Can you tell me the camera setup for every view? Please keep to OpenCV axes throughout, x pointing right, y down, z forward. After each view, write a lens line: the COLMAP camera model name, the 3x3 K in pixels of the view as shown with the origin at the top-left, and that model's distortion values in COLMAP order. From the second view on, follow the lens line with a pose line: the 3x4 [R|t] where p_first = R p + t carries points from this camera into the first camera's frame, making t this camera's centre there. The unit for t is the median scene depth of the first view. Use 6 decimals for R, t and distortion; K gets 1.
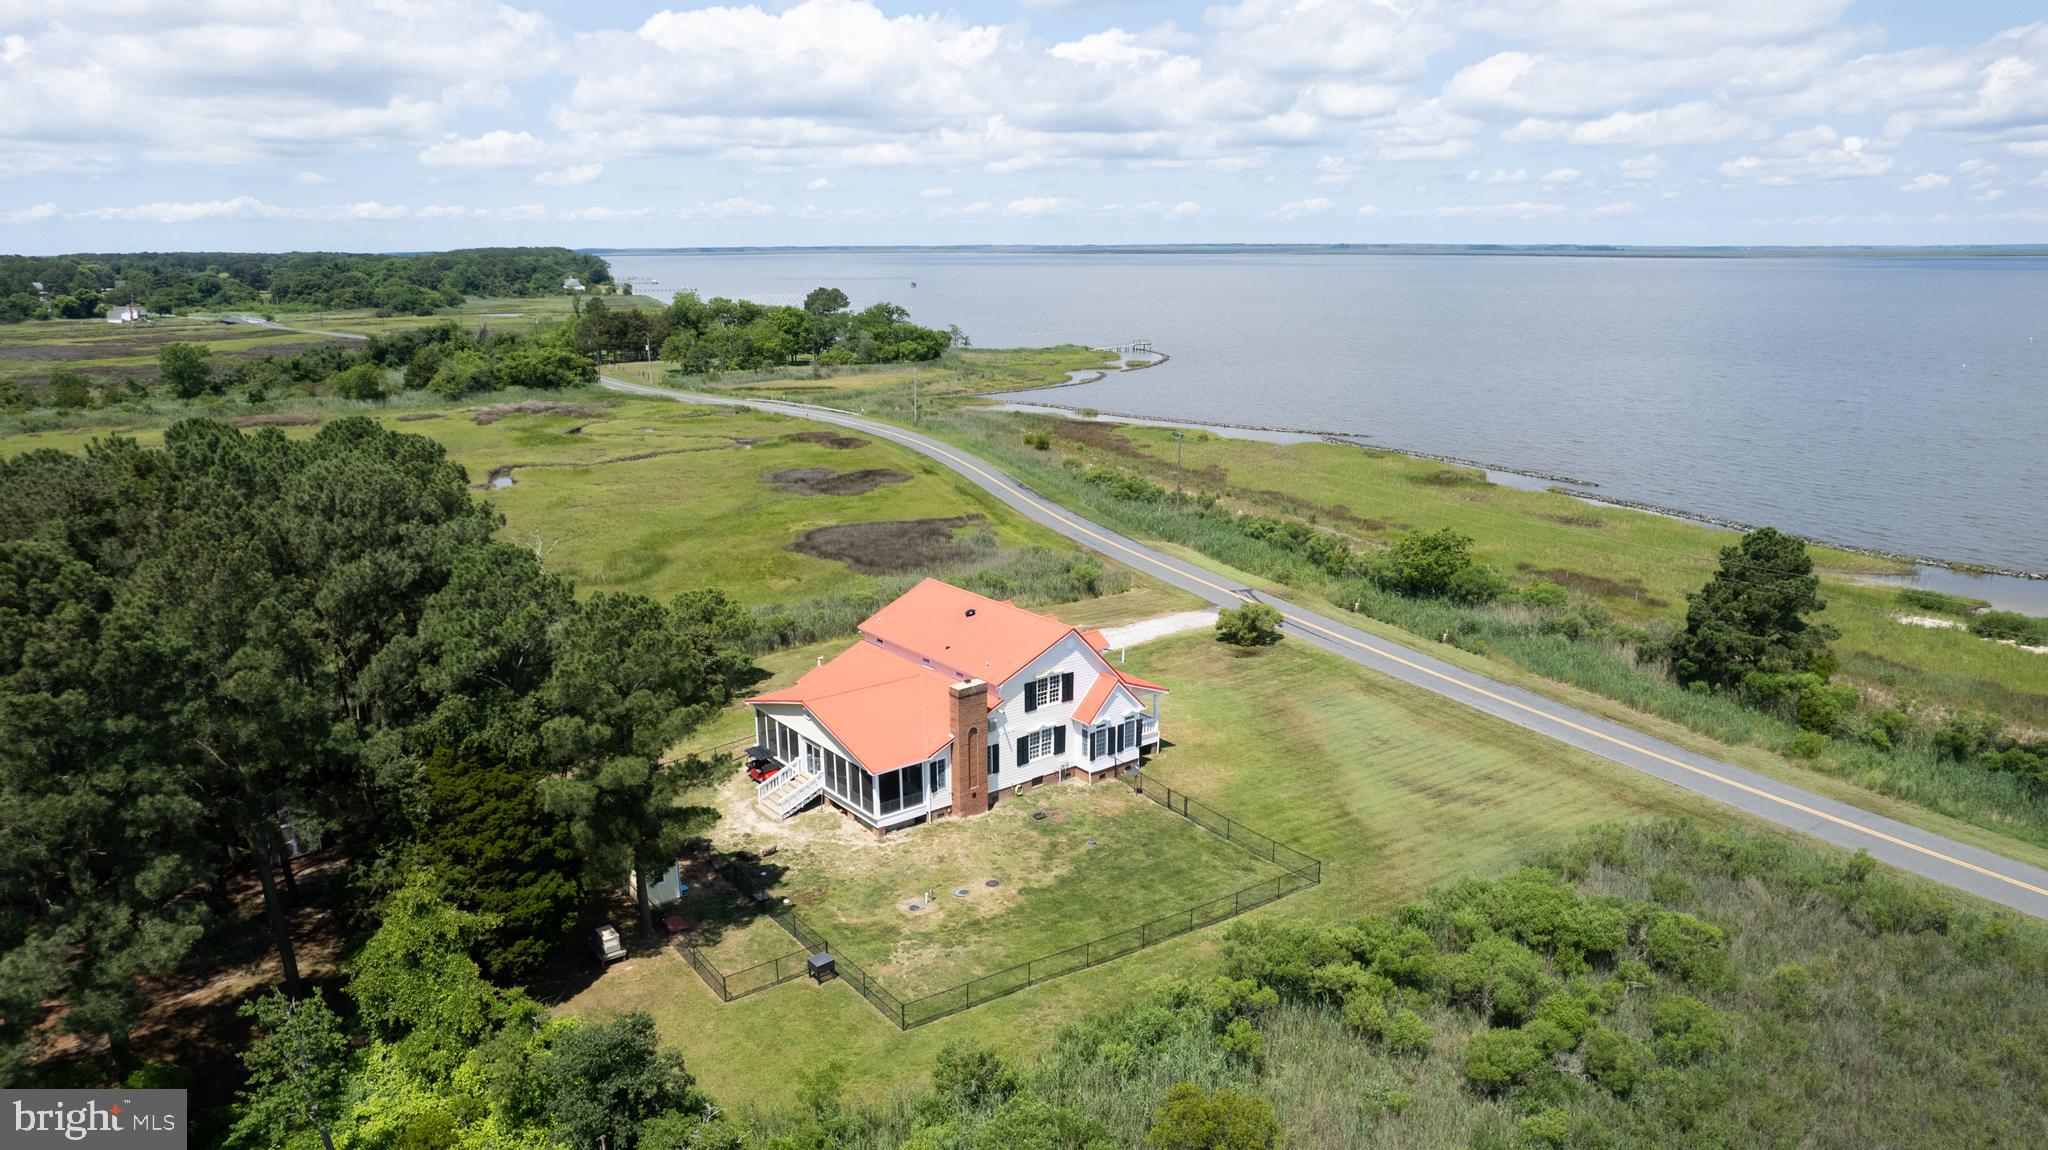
lens RADIAL K [[1320.5, 0, 1016.6], [0, 1320.5, 579.1], [0, 0, 1]] dist [-0.074849, 0.066604]
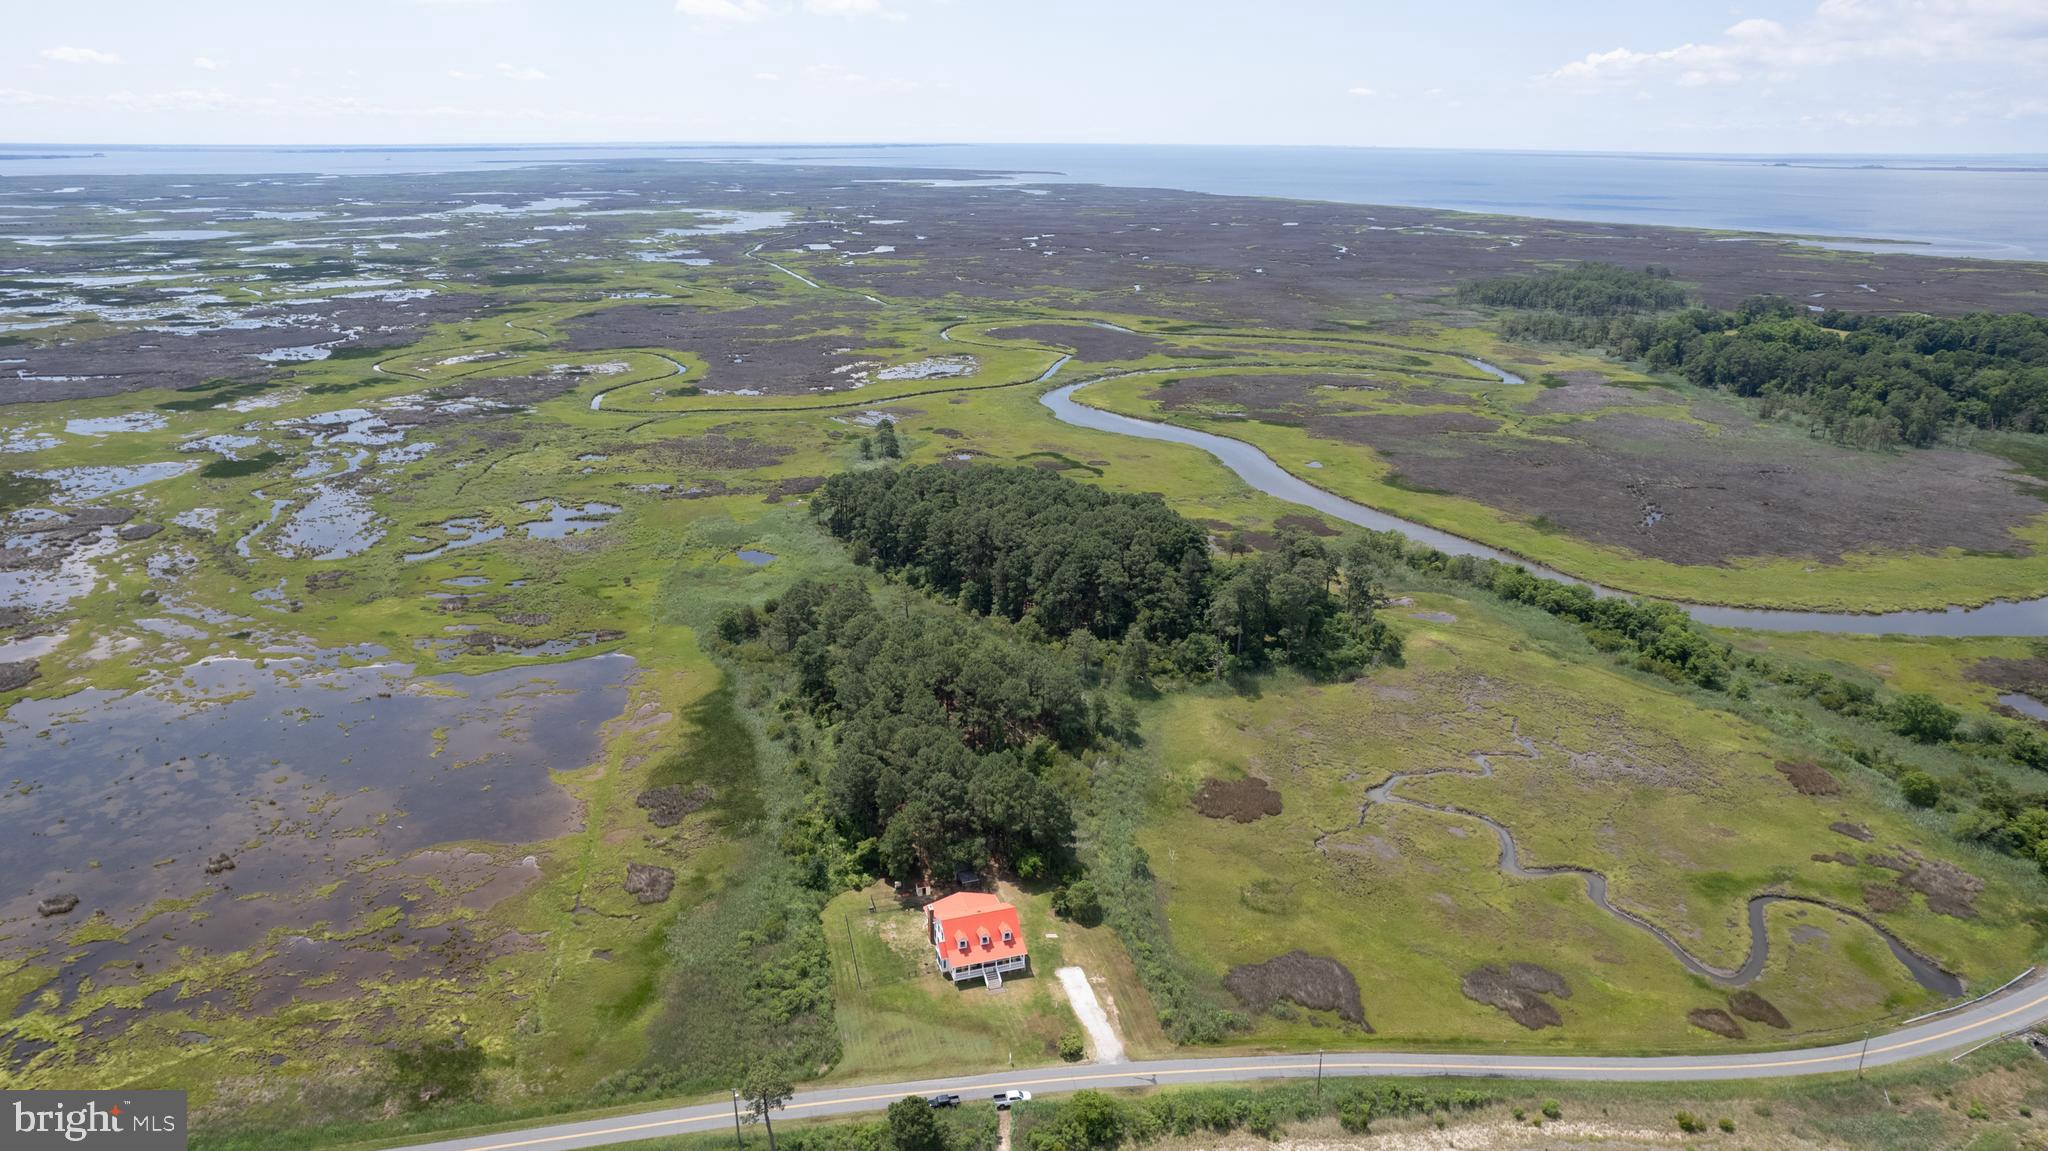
lens RADIAL K [[1320.5, 0, 1010.7], [0, 1320.5, 580.3], [0, 0, 1]] dist [-0.074849, 0.066604]
pose [[-0.344390, 0.307717, -0.886964, 2.596662], [-0.231823, 0.887629, 0.397960, -2.034713], [0.909755, 0.342672, -0.234355, 1.605252]]
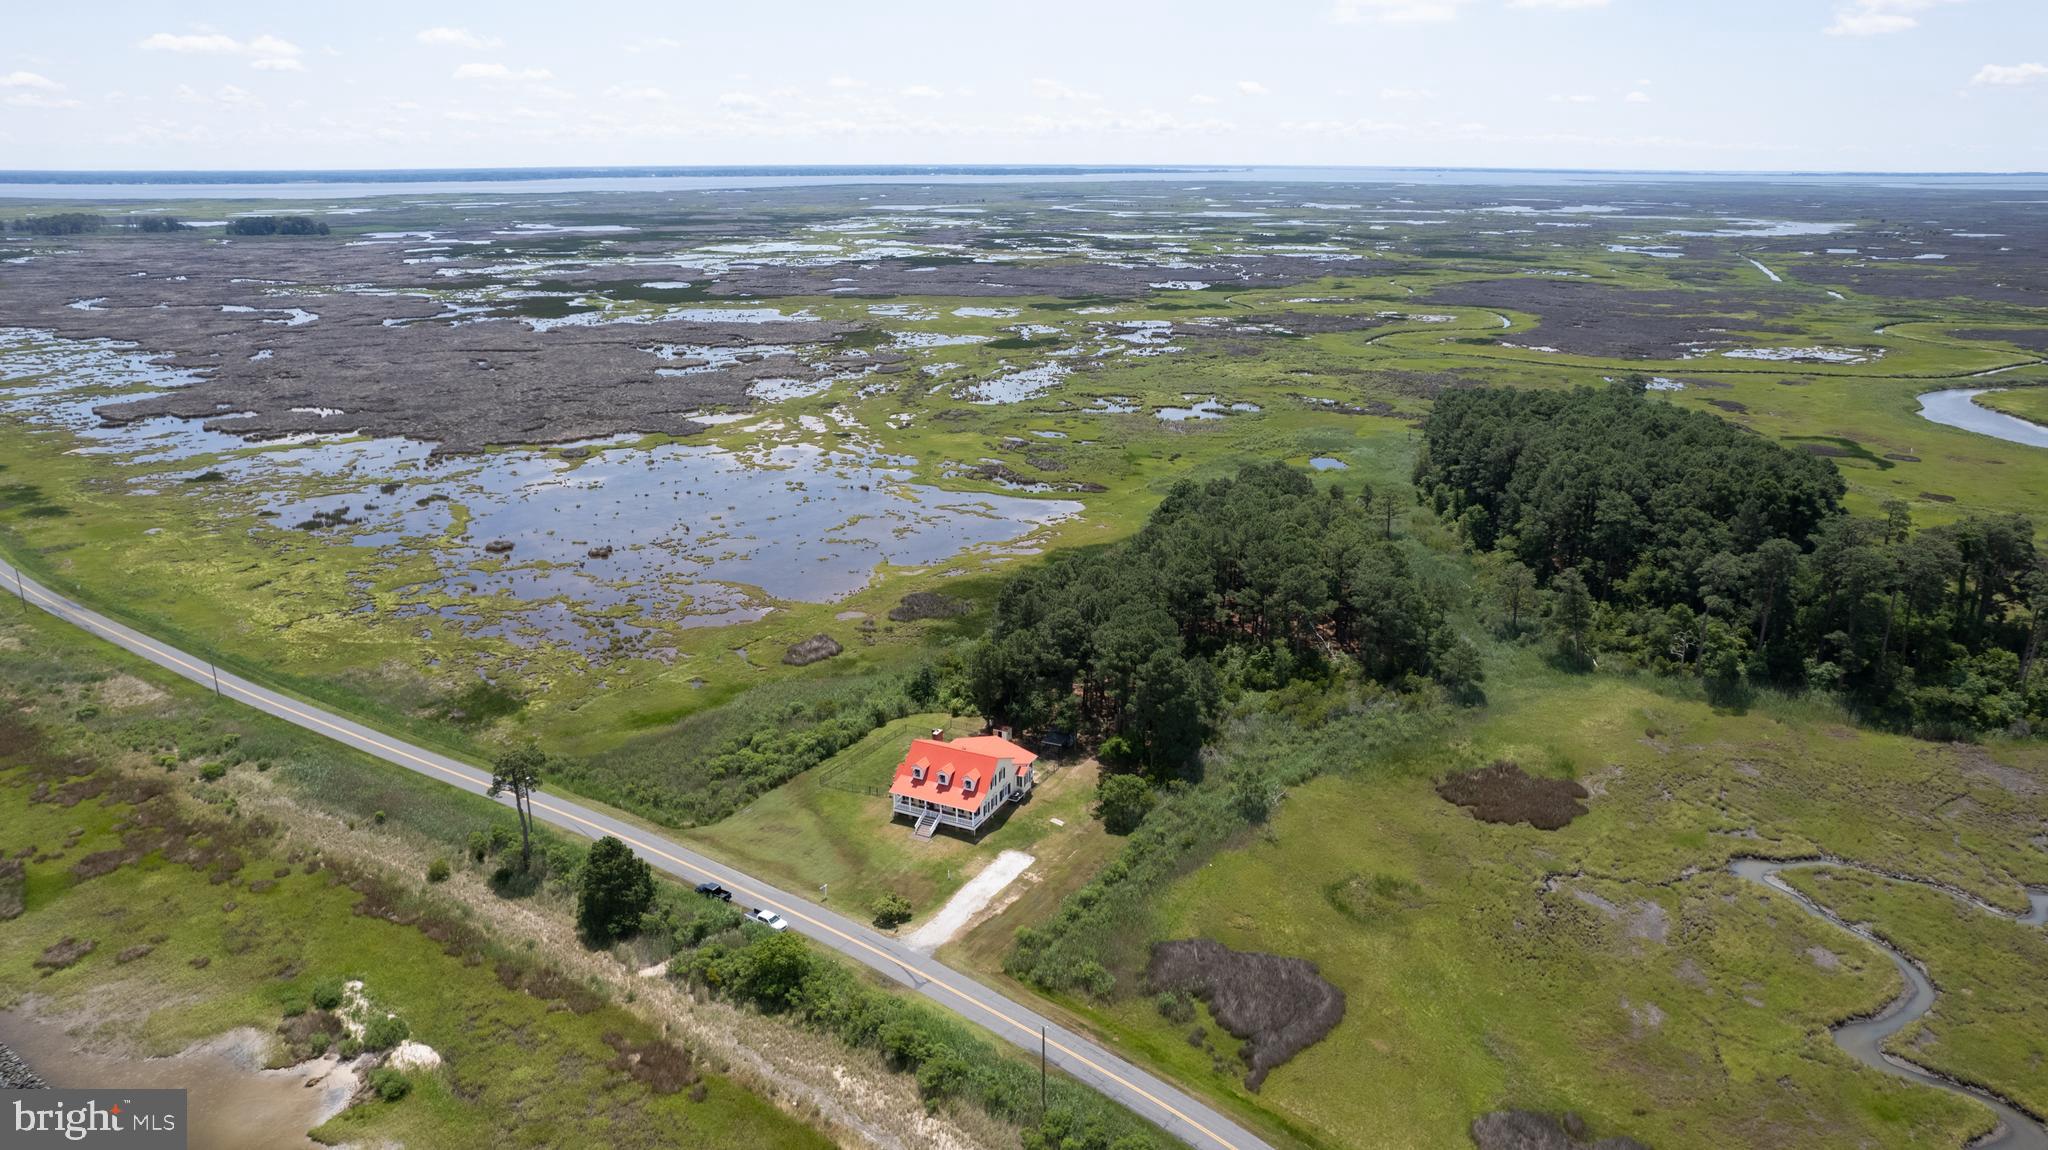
lens RADIAL K [[1320.5, 0, 1005.9], [0, 1320.5, 583.6], [0, 0, 1]] dist [-0.074849, 0.066604]
pose [[-0.903845, 0.137824, -0.405055, 0.908724], [-0.099437, 0.853112, 0.512164, -1.611469], [0.416146, 0.503194, -0.757376, 2.908681]]
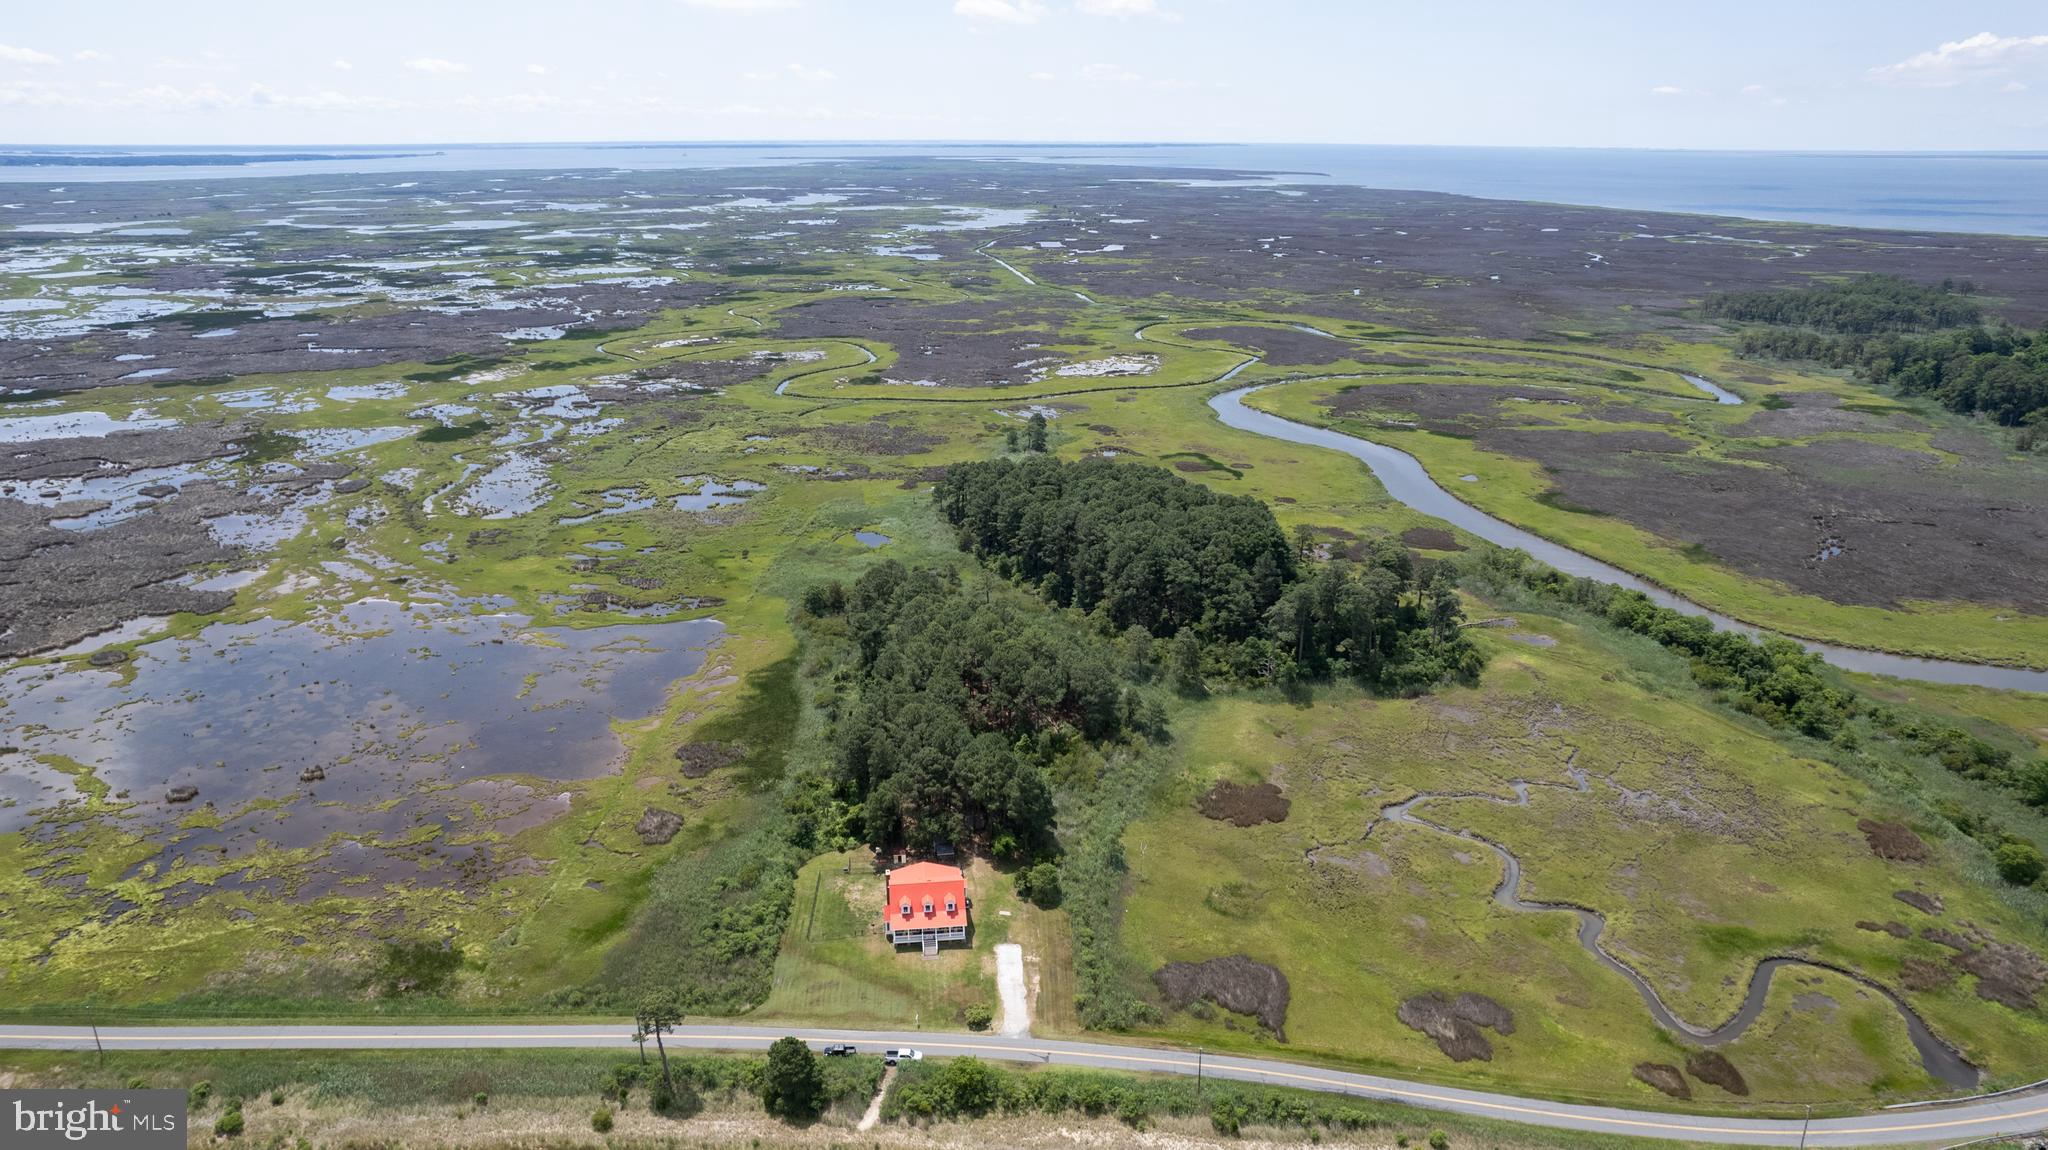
lens RADIAL K [[1320.5, 0, 1007.8], [0, 1320.5, 597.2], [0, 0, 1]] dist [-0.074849, 0.066604]
pose [[-0.524510, 0.290155, -0.800437, 2.372620], [-0.206870, 0.868532, 0.450397, -2.189173], [0.825890, 0.401824, -0.395529, 2.268563]]
